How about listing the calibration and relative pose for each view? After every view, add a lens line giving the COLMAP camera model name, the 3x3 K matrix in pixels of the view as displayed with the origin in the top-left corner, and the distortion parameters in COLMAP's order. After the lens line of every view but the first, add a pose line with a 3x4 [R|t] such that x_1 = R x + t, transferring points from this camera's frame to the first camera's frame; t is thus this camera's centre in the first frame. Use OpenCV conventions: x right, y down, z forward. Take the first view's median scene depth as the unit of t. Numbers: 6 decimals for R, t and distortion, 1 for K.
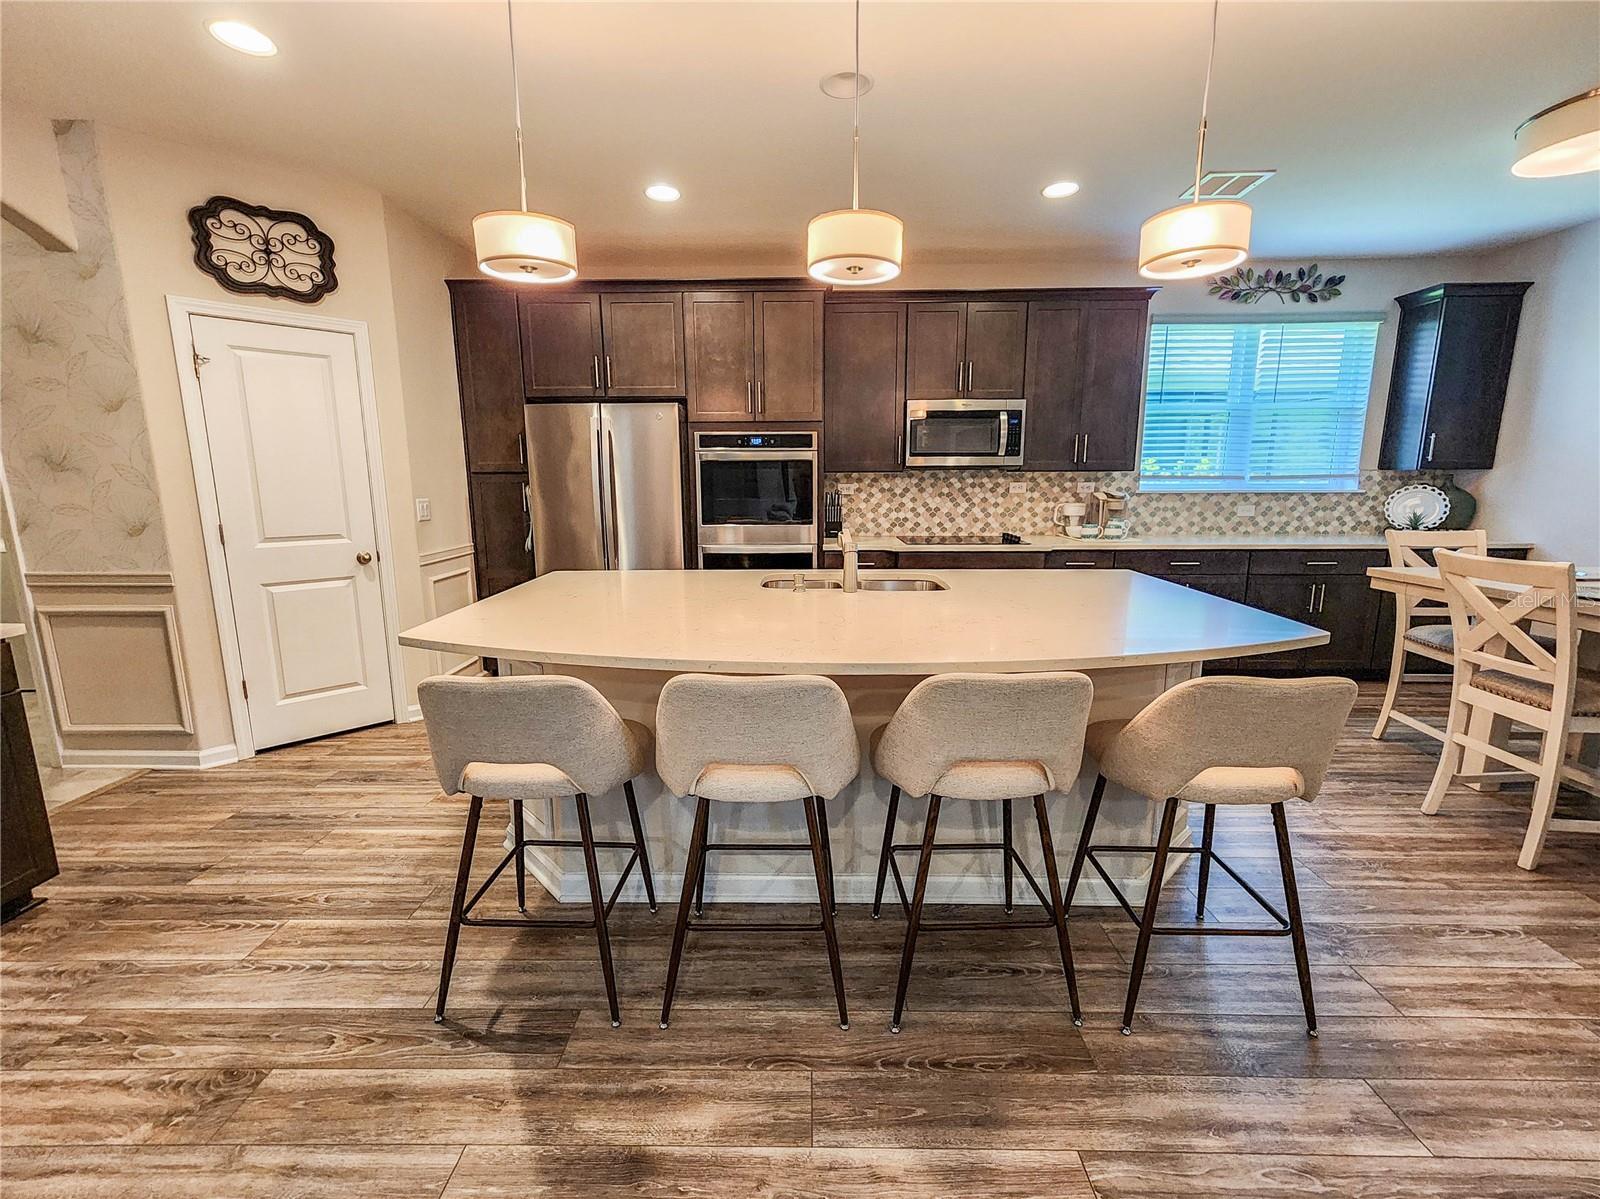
lens RADIAL K [[676.5, 0, 801.1], [0, 676.5, 596.8], [0, 0, 1]] dist [0.006888, 0.000644]
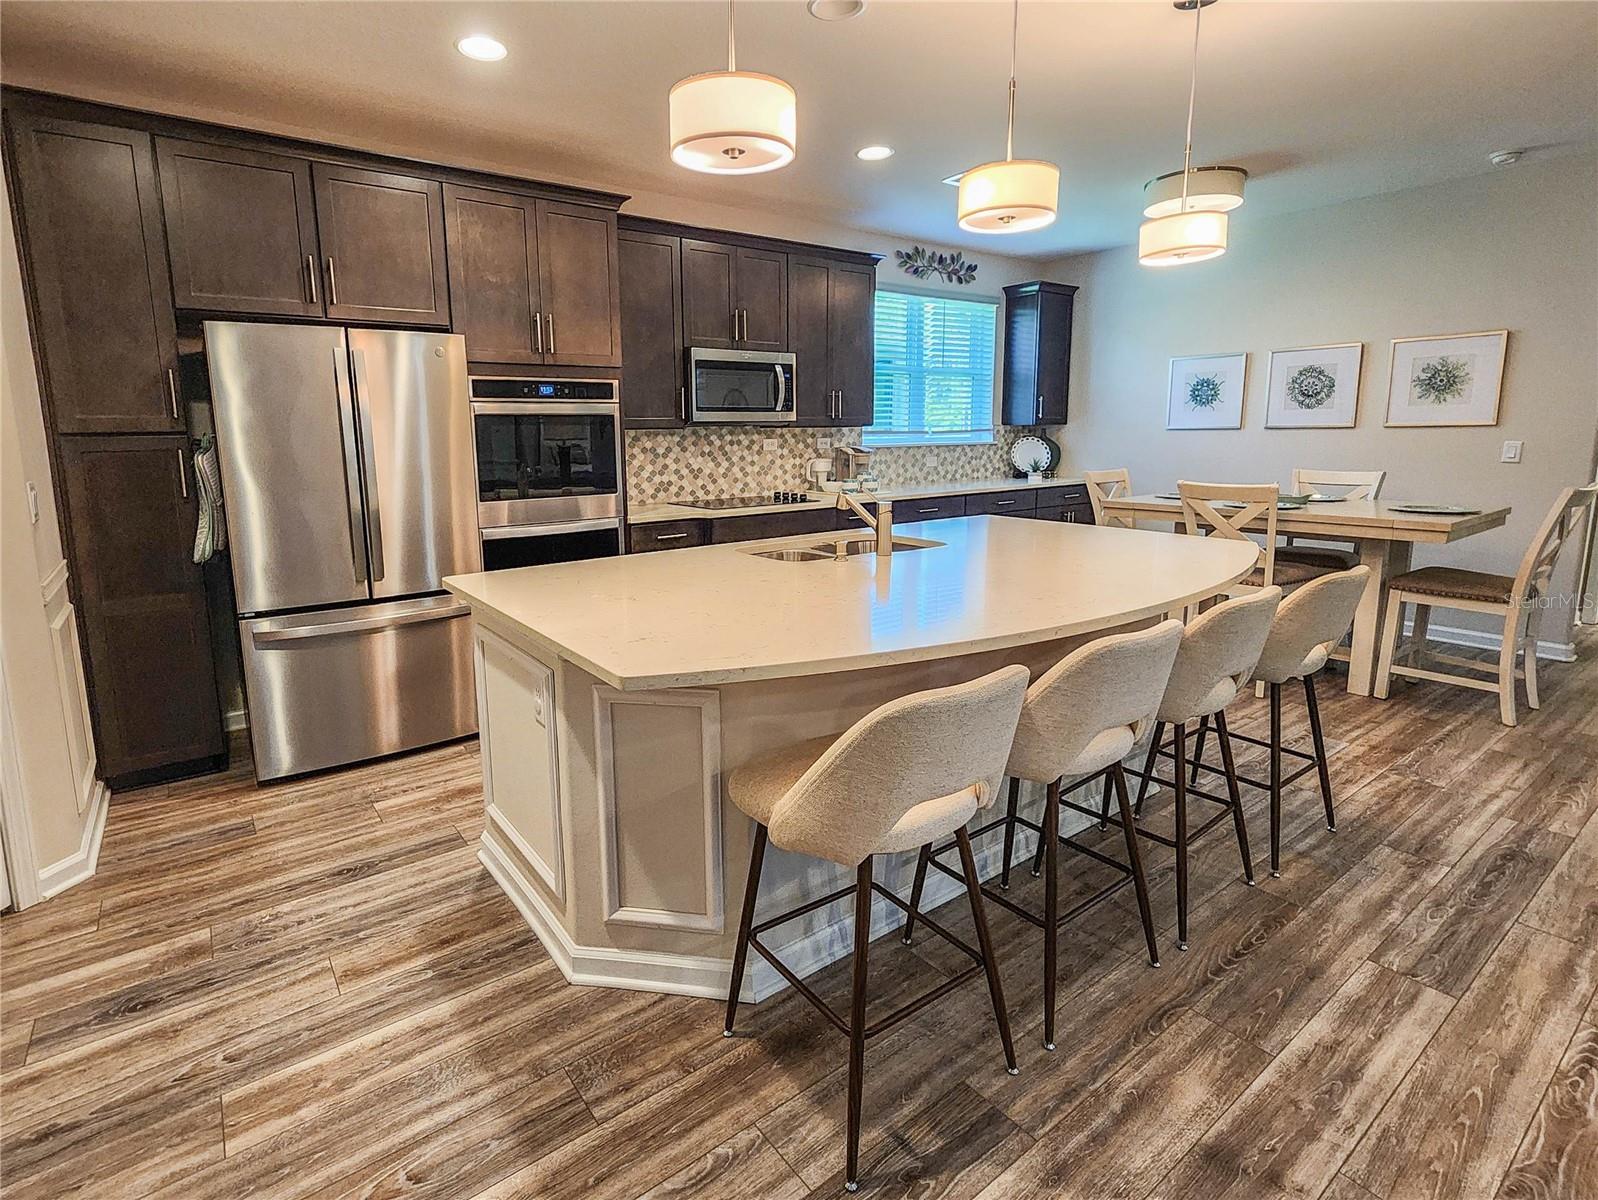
lens RADIAL K [[786.6, 0, 759.7], [0, 786.6, 554.0], [0, 0, 1]] dist [0.009461, -0.000314]
pose [[0.803984, -0.099327, 0.586297, -0.358289], [0.115953, 0.993212, 0.009258, -0.019909], [-0.583237, 0.060540, 0.810043, 0.119259]]
